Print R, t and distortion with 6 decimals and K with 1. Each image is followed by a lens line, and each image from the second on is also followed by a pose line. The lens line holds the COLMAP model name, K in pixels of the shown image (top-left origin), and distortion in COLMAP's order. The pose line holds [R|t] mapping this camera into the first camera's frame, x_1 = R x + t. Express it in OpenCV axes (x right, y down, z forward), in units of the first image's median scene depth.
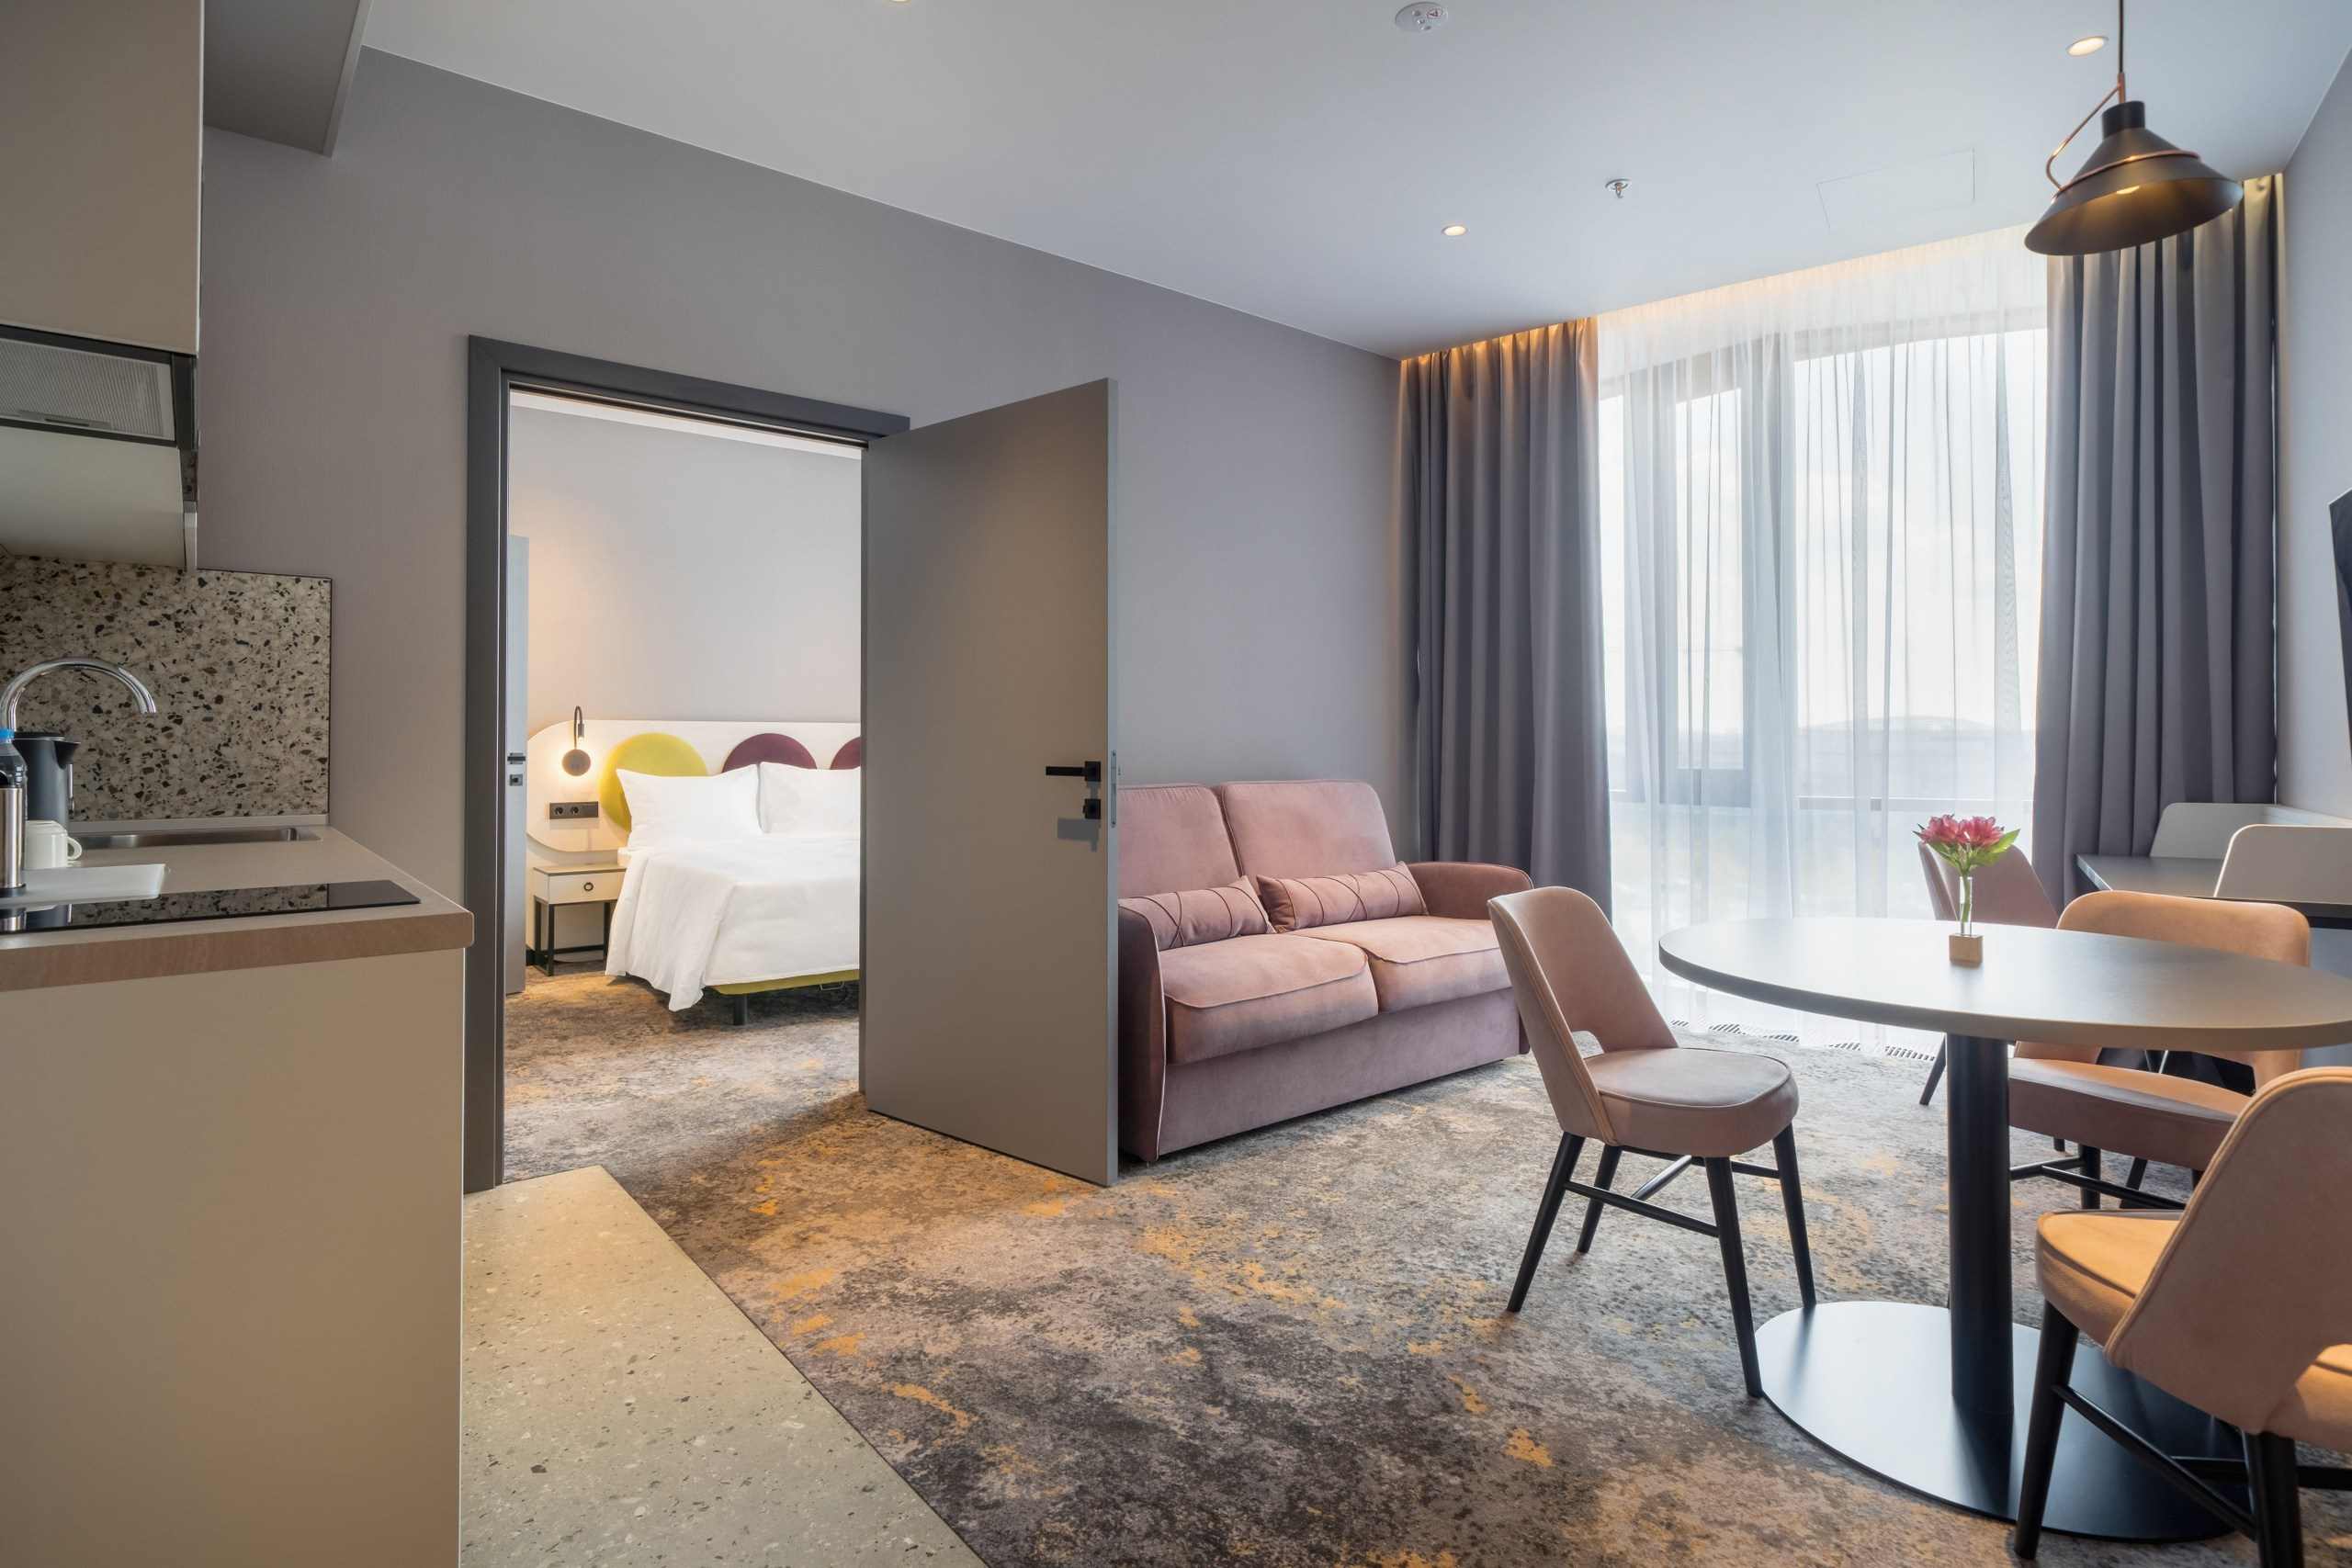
lens RADIAL K [[1206.4, 0, 1171.6], [0, 1206.4, 752.4], [0, 0, 1]] dist [-0.001970, -0.000240]
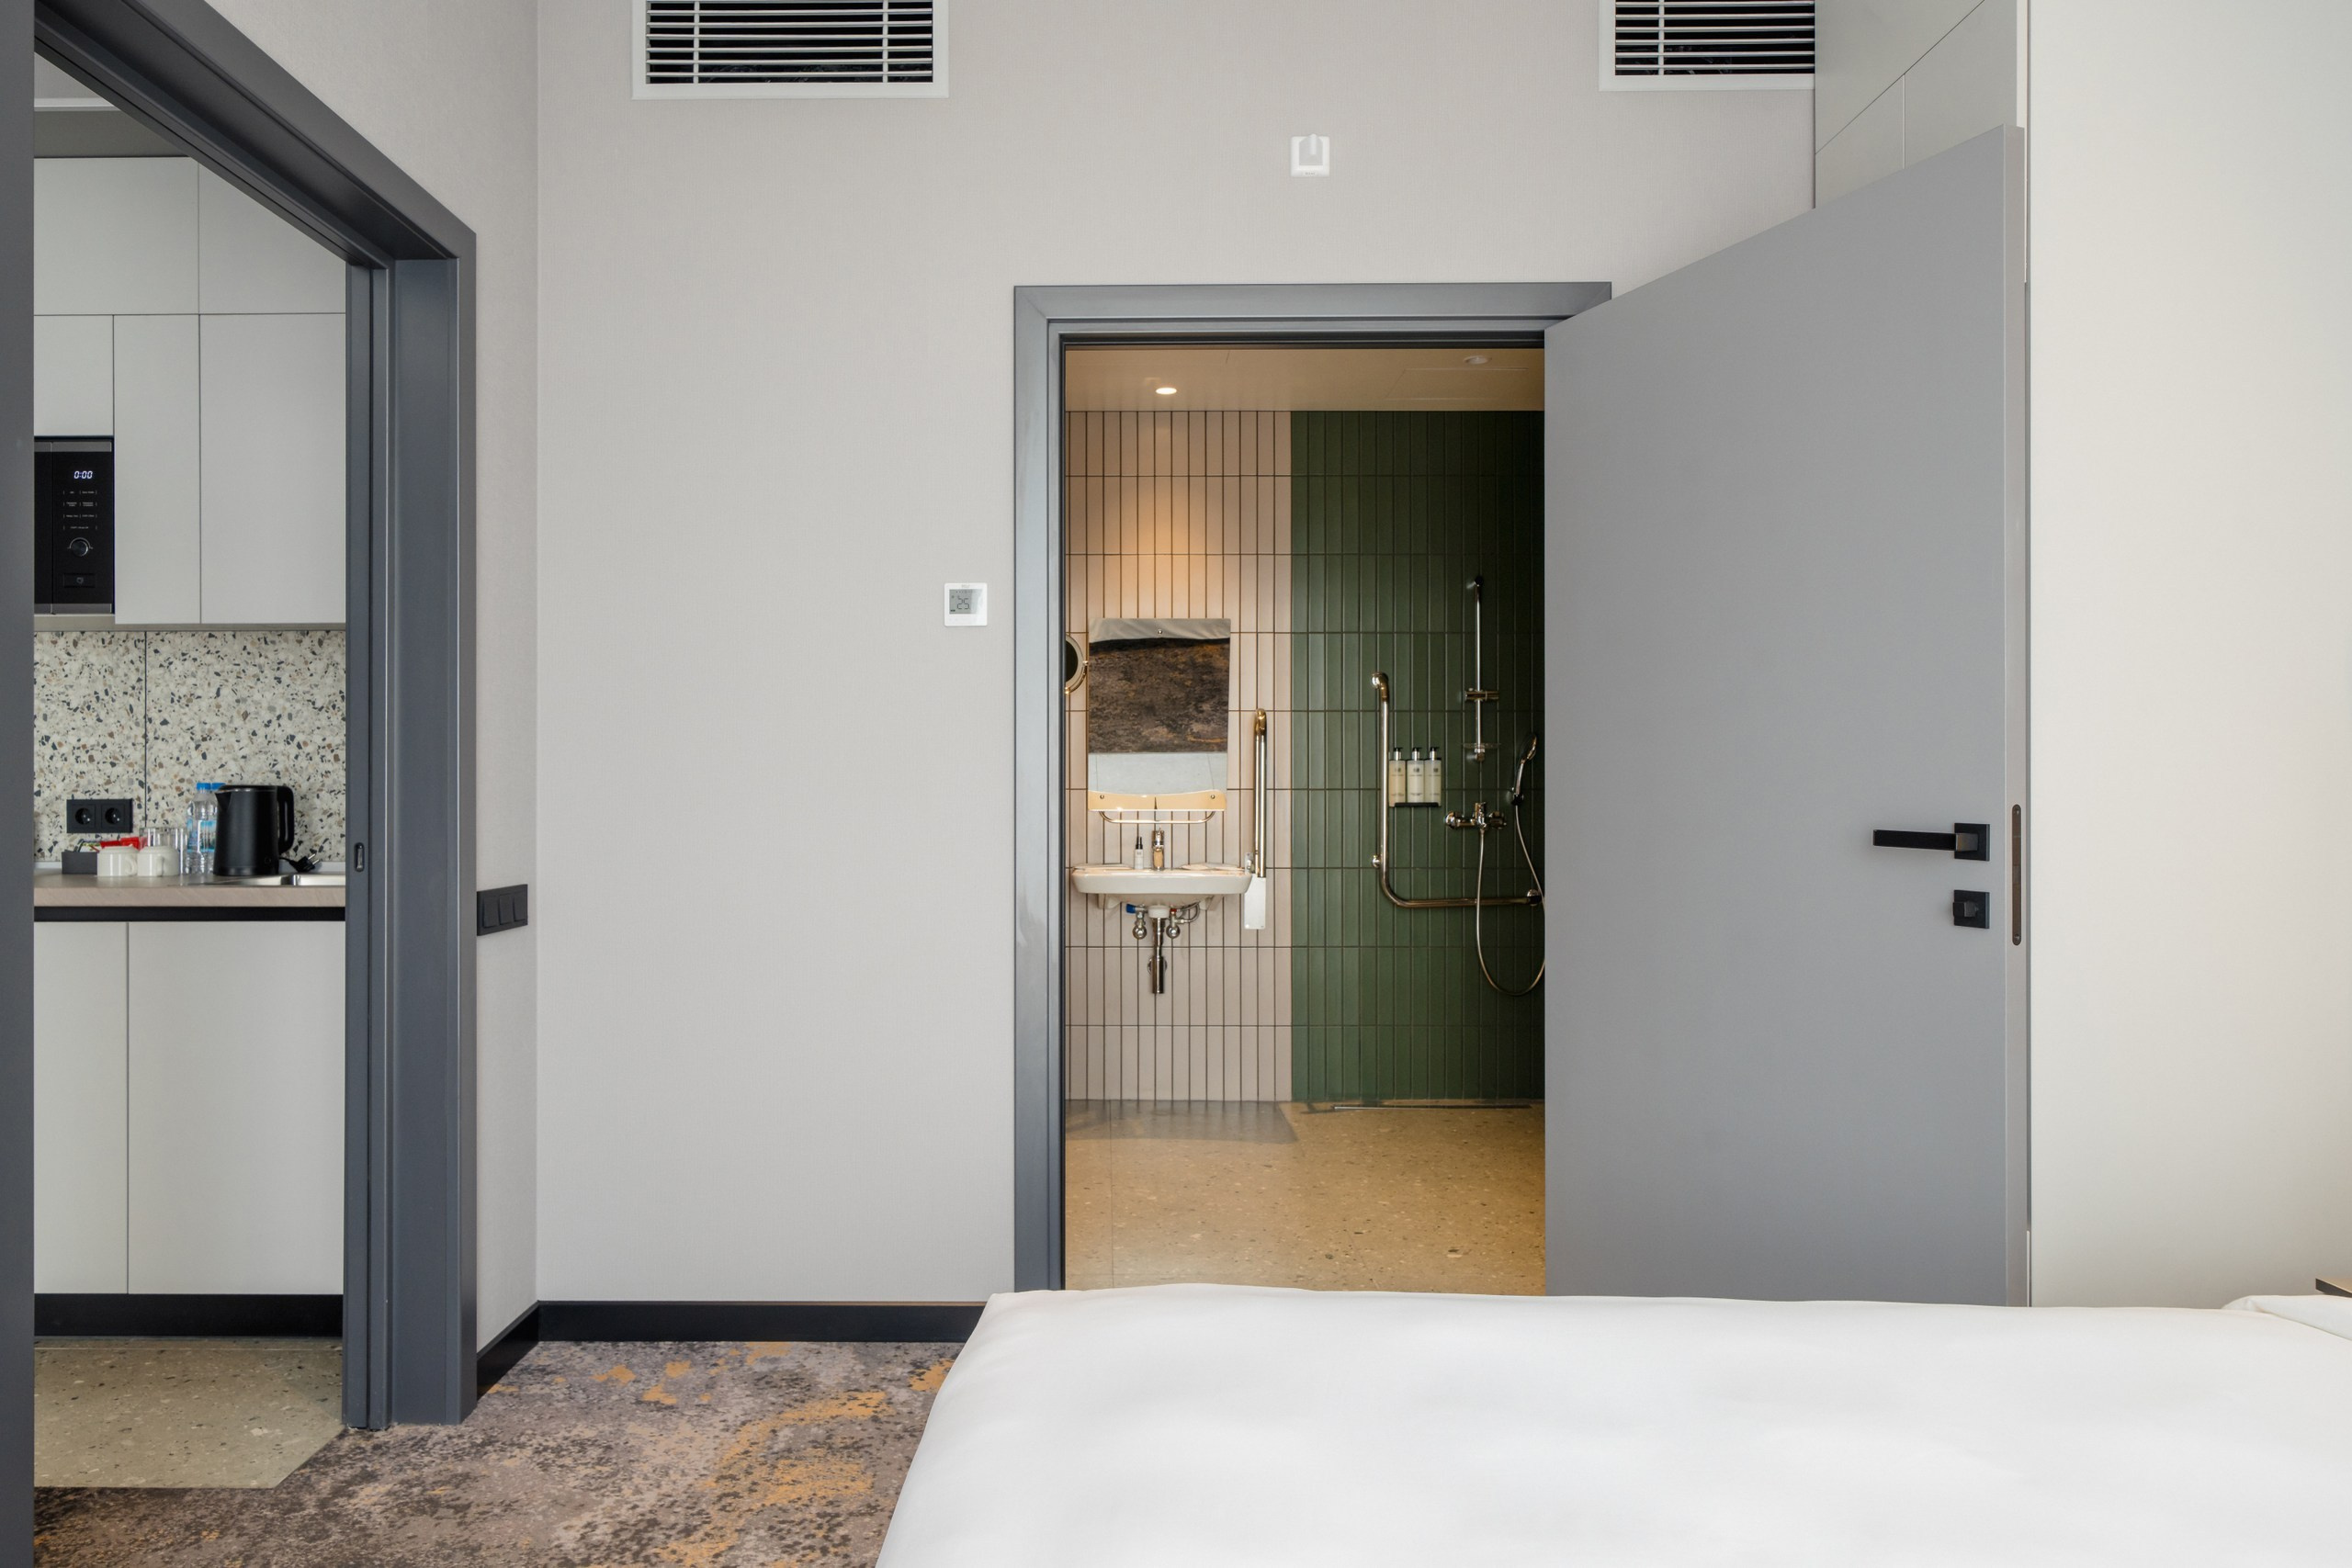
lens RADIAL K [[1482.5, 0, 1167.4], [0, 1482.5, 782.0], [0, 0, 1]] dist [-0.000831, -0.000470]
pose [[-0.624007, -0.009514, -0.781361, -0.185994], [-0.003818, 0.999951, -0.009127, -0.013921], [0.781409, -0.002712, -0.624013, 2.047791]]
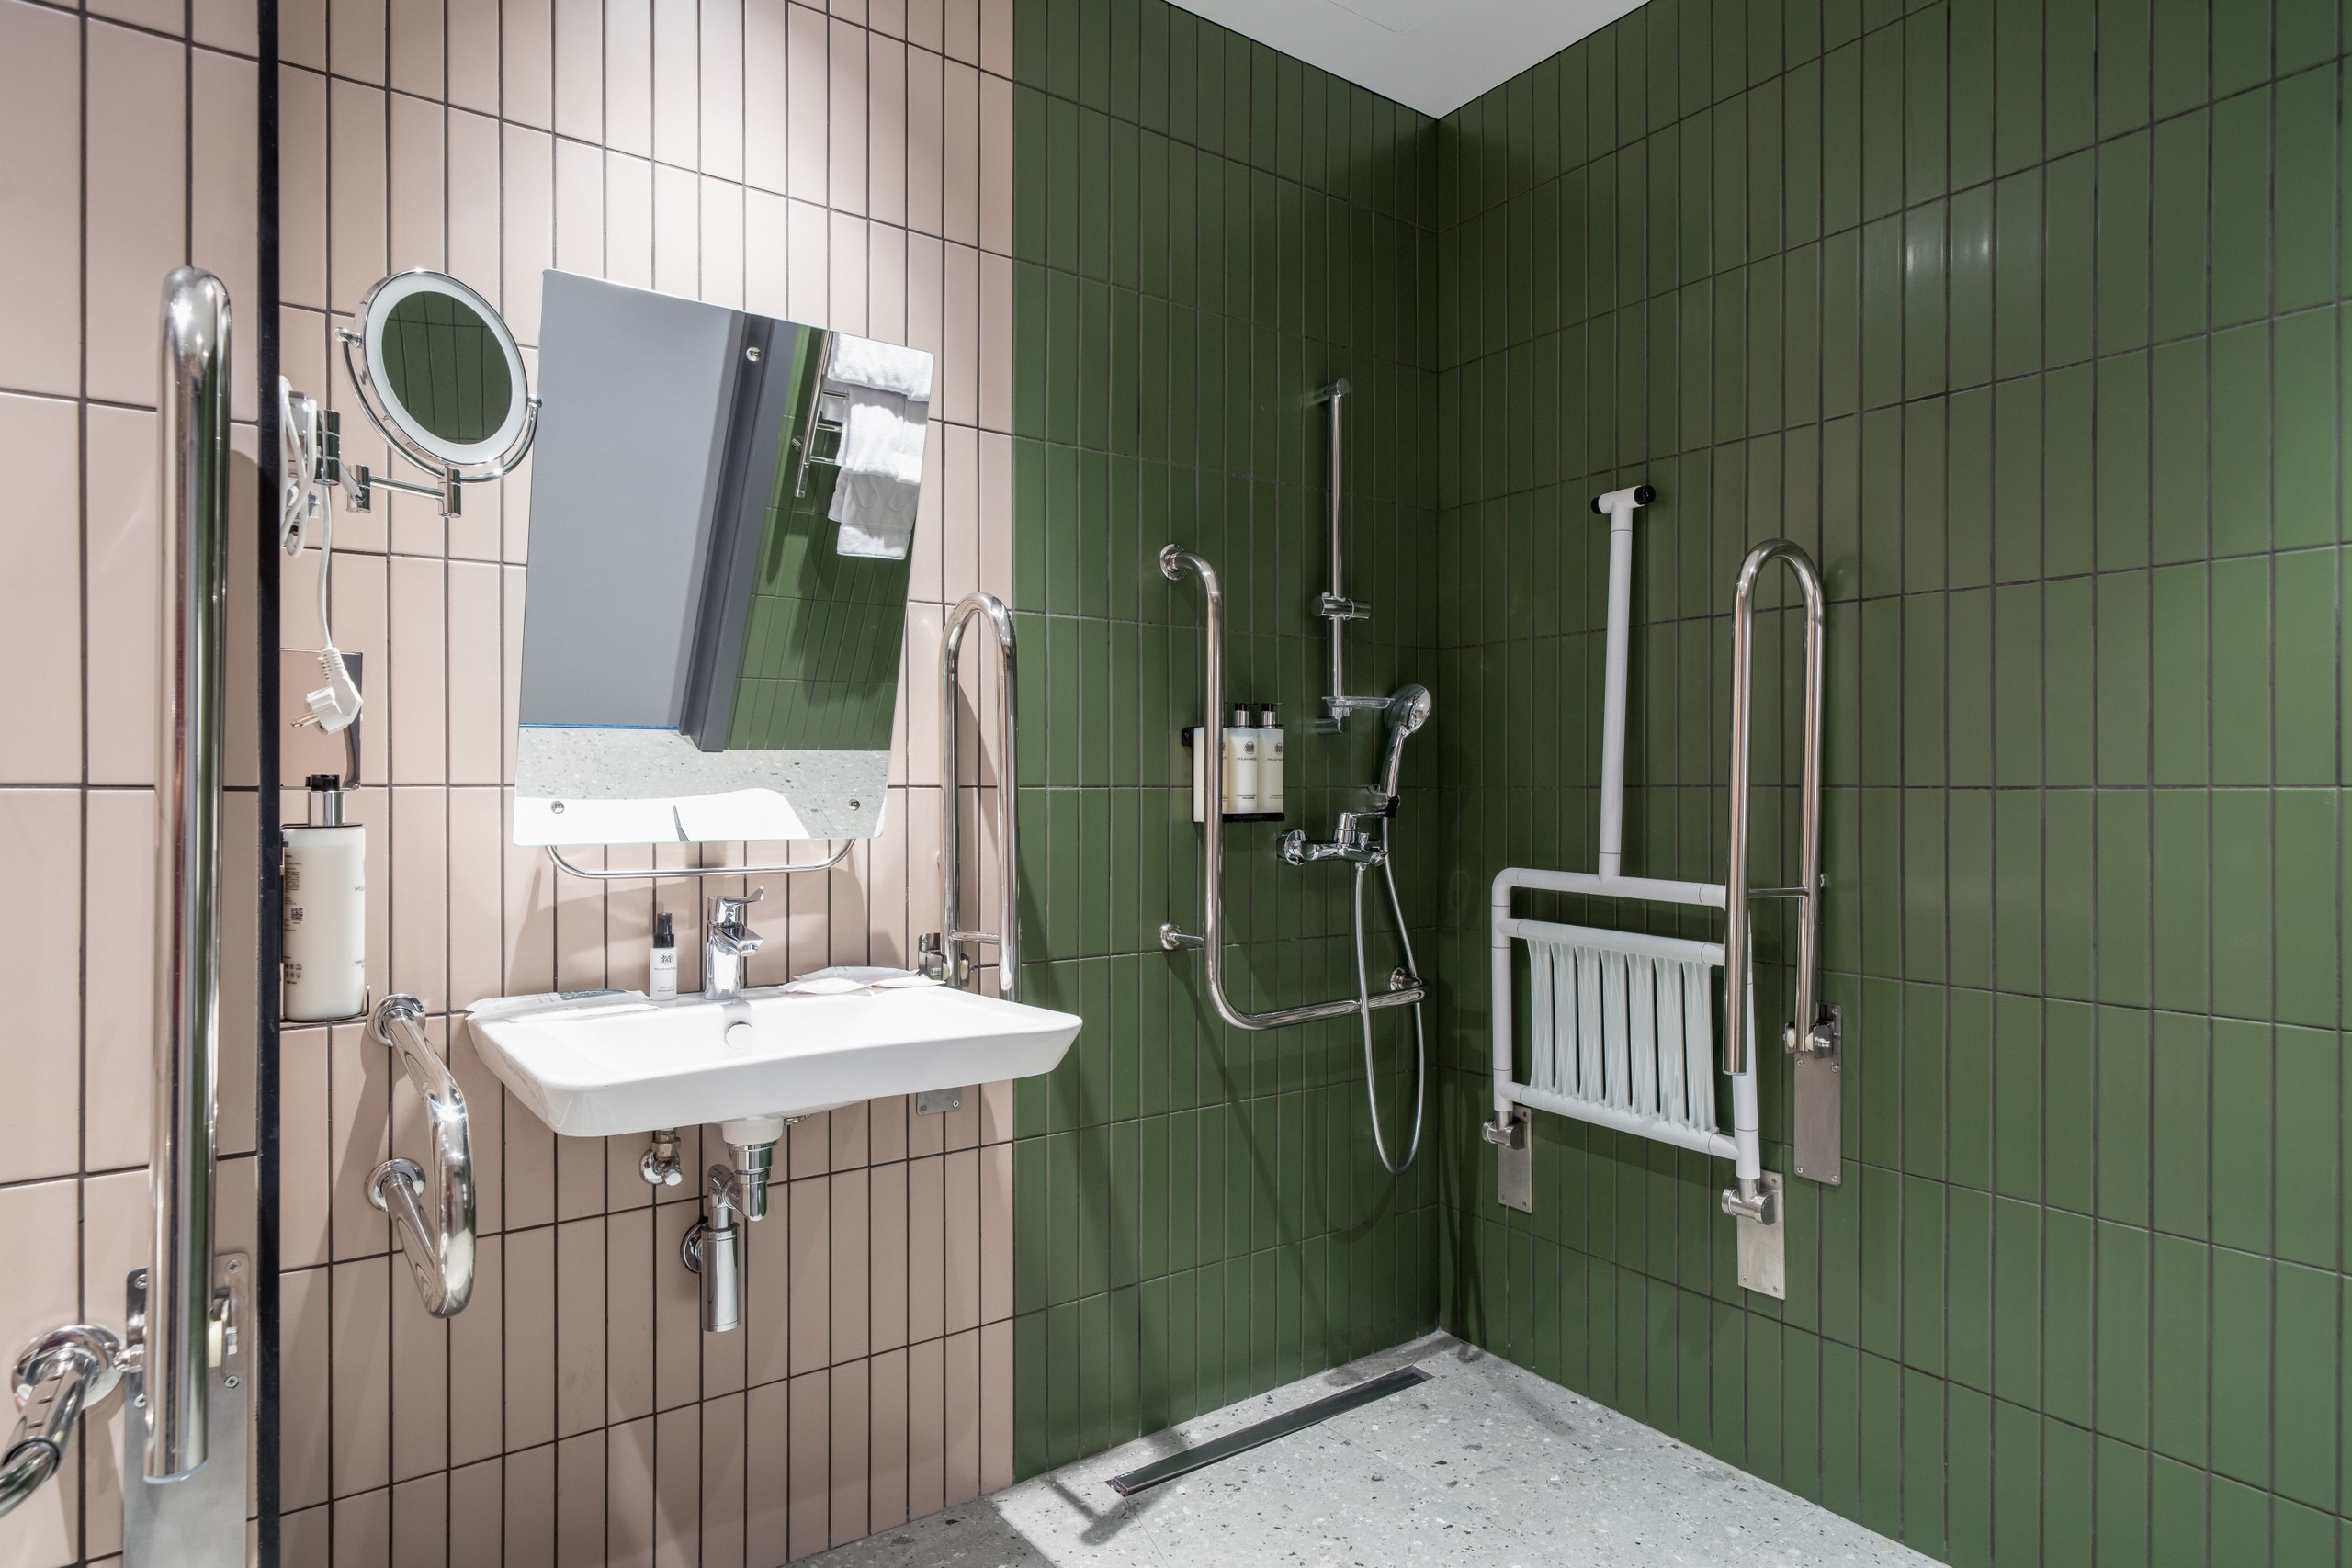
lens RADIAL K [[1325.1, 0, 1176.0], [0, 1325.1, 784.0], [0, 0, 1]] dist [0.000728, 0.000841]
pose [[-0.051451, -0.007692, -0.998646, -1.082434], [-0.002908, 0.999967, -0.007552, -0.018380], [0.998671, 0.002516, -0.051472, 1.050046]]
